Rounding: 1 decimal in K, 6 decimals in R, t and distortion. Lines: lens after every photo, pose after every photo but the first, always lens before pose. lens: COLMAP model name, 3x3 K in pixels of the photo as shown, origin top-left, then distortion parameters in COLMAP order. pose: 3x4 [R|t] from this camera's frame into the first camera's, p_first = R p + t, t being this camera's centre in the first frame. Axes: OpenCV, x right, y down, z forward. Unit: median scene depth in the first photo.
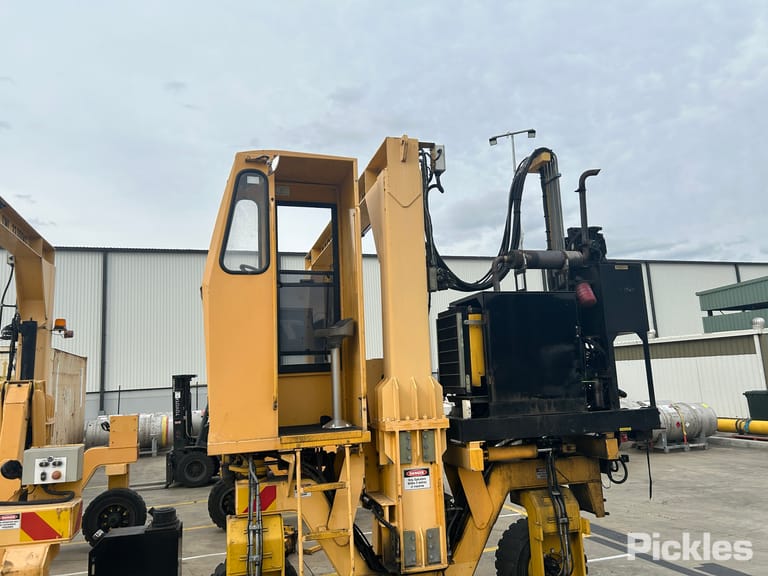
lens RADIAL K [[575.8, 0, 388.5], [0, 575.8, 285.4], [0, 0, 1]] dist [0.063887, -0.070638]
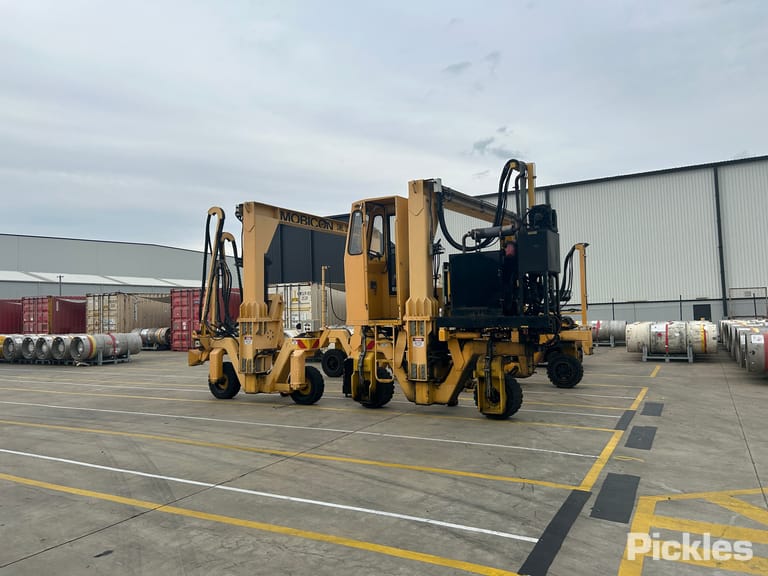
lens RADIAL K [[575.8, 0, 382.0], [0, 575.8, 290.2], [0, 0, 1]] dist [0.060602, -0.069995]
pose [[0.663745, -0.000526, -0.747959, 1.450390], [0.113457, 0.988499, 0.099988, -0.089263], [0.739304, -0.151228, 0.656171, -0.464324]]
